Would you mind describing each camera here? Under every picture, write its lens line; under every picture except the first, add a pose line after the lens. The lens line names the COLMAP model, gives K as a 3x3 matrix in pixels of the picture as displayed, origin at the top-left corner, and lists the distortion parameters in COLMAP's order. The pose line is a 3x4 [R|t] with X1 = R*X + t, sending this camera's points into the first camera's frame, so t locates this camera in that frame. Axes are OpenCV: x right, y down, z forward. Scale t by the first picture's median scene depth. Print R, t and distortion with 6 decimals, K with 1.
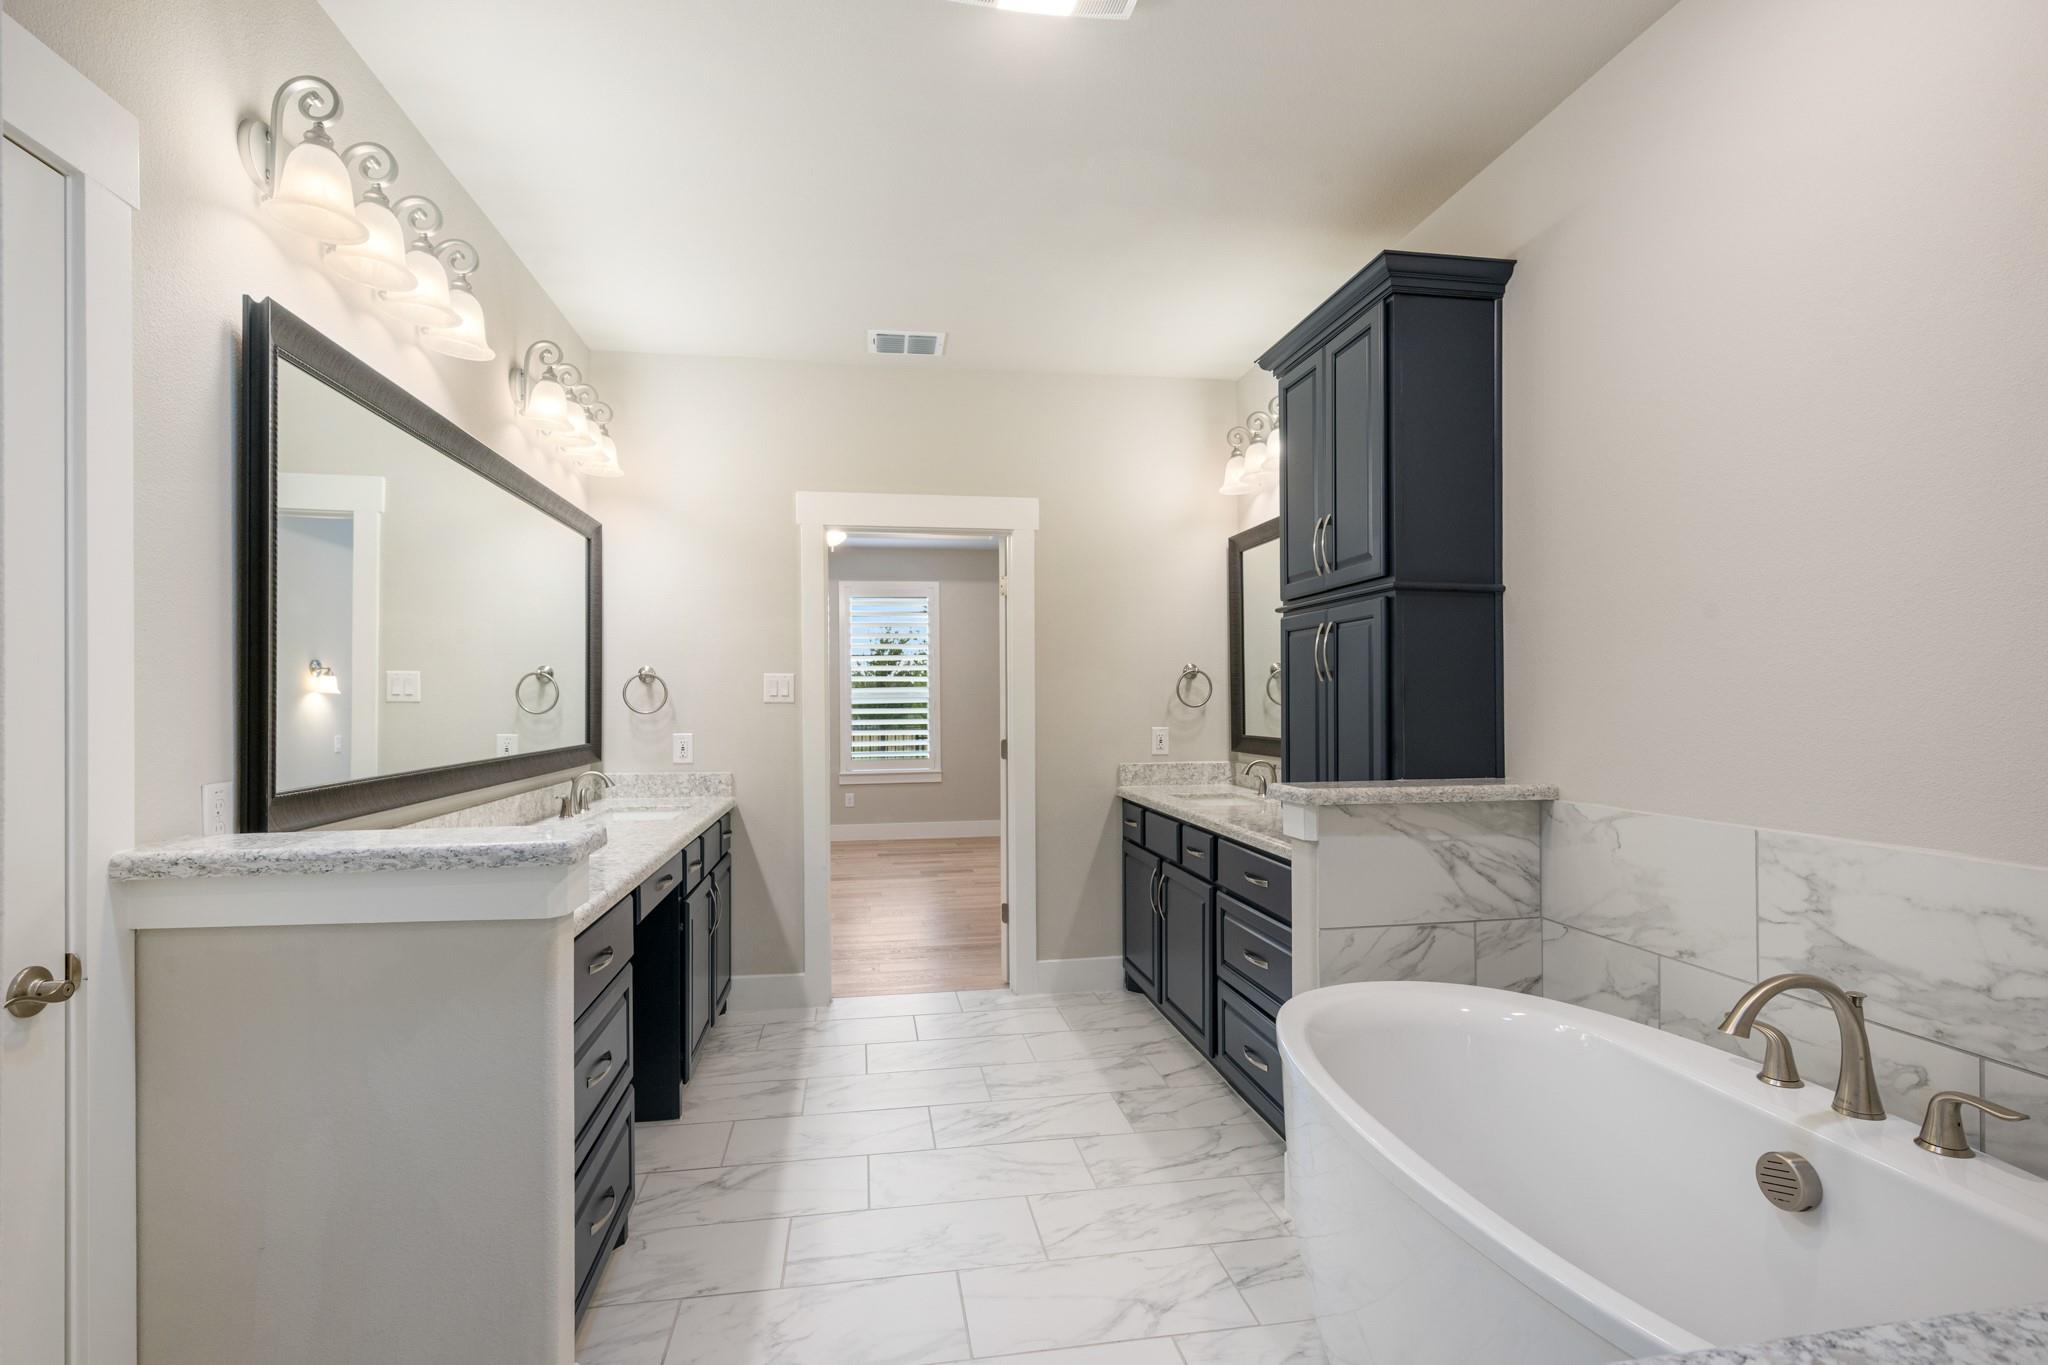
lens RADIAL K [[942.5, 0, 1054.1], [0, 942.5, 699.8], [0, 0, 1]] dist [-0.002124, 0.001613]
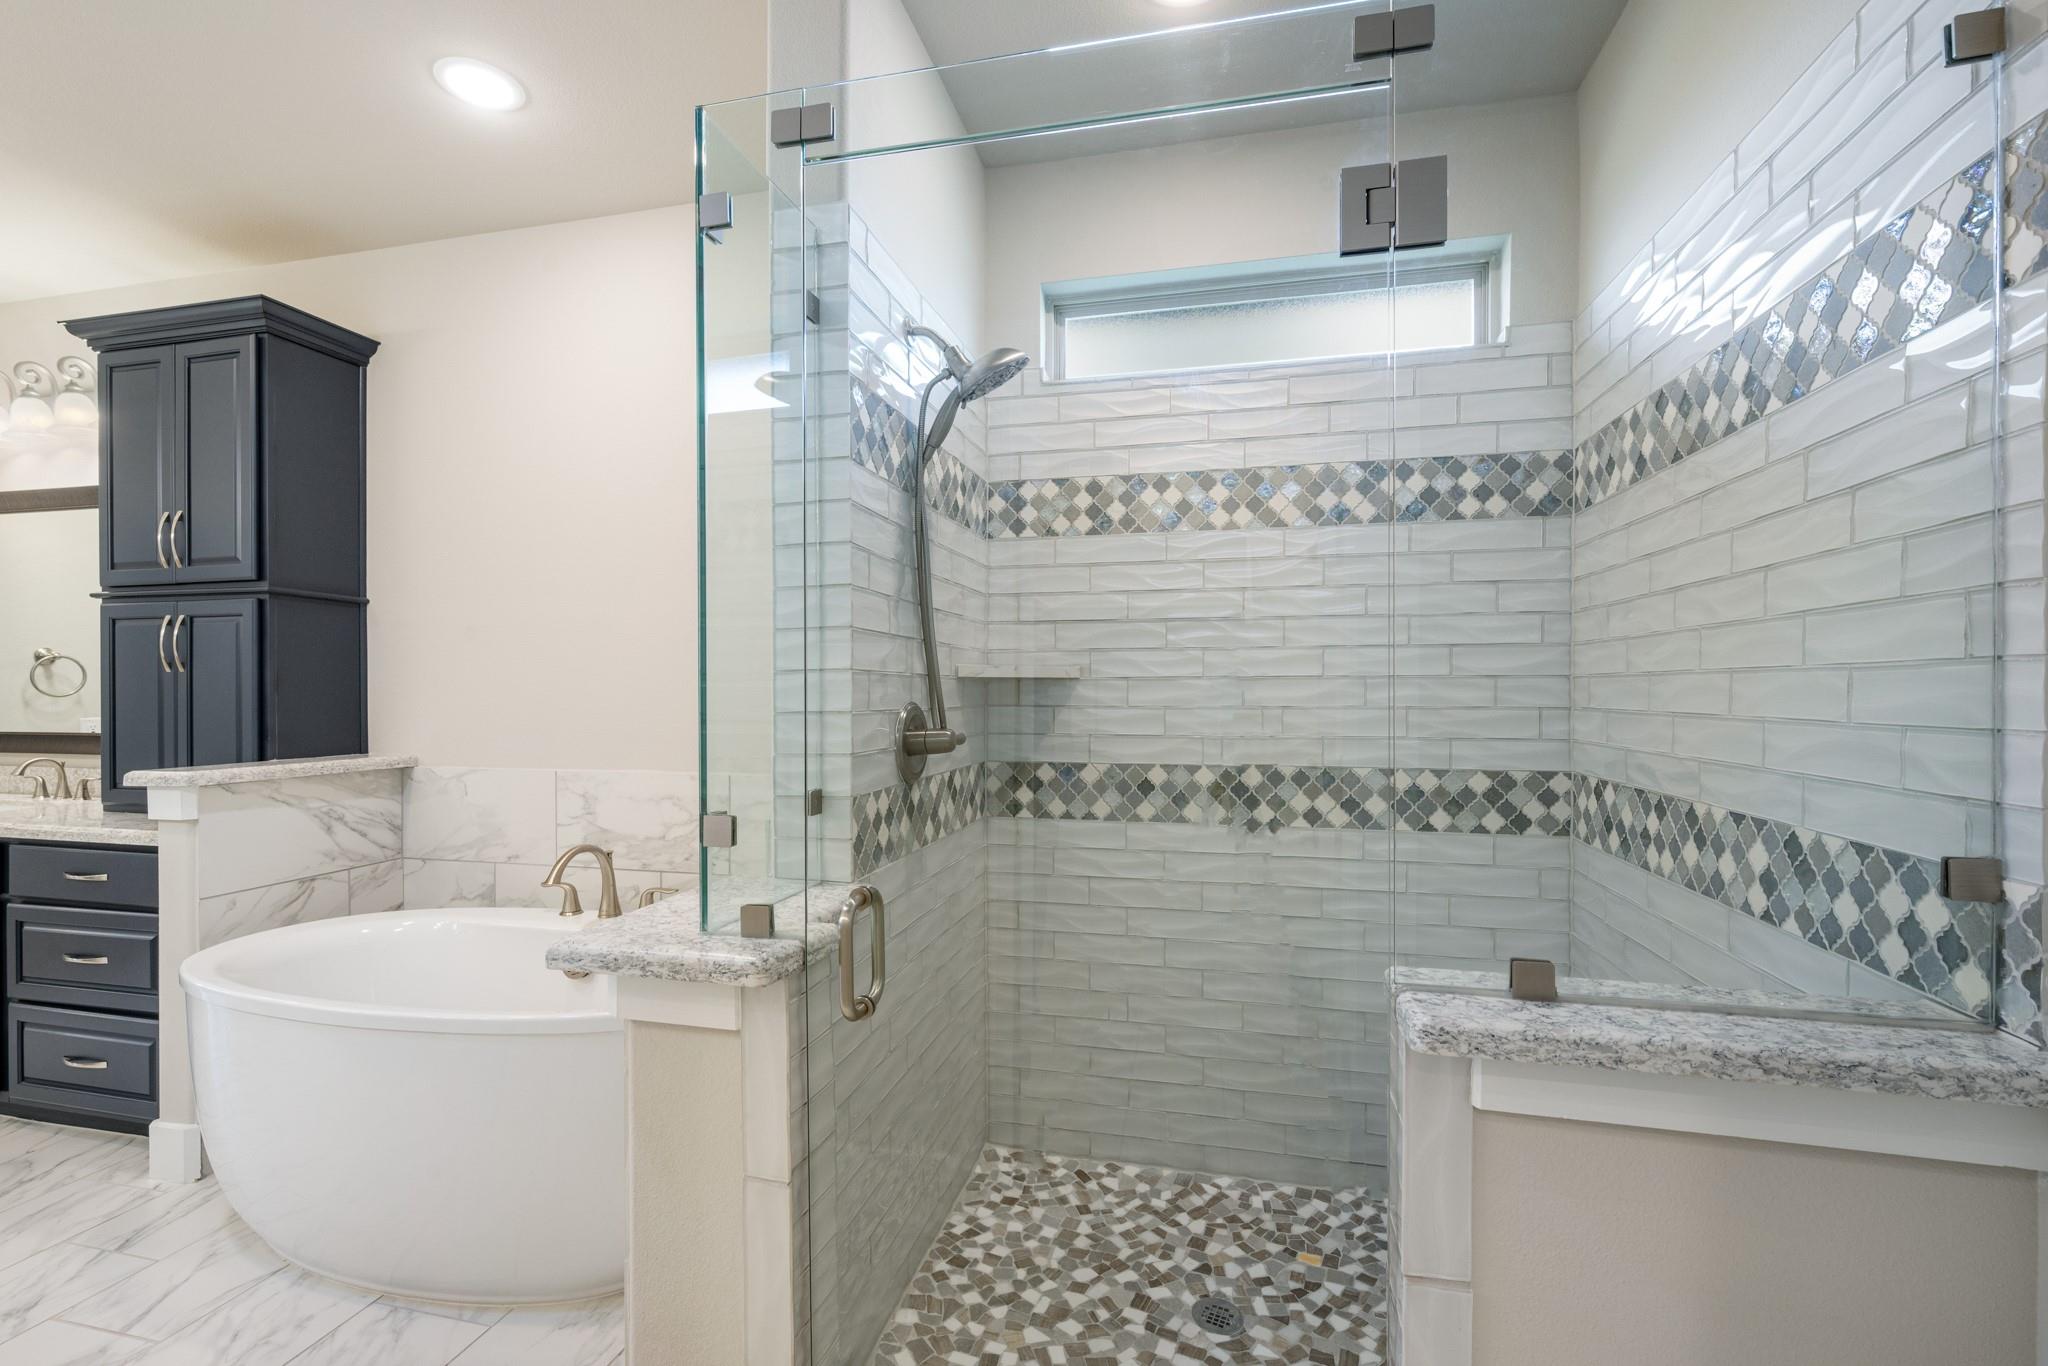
lens RADIAL K [[942.5, 0, 1018.5], [0, 942.5, 693.7], [0, 0, 1]] dist [-0.002124, 0.001613]
pose [[0.409467, 0.002598, 0.912321, -0.324620], [-0.001811, 0.999996, -0.002035, 0.005295], [-0.912323, -0.000818, 0.409470, -0.312130]]
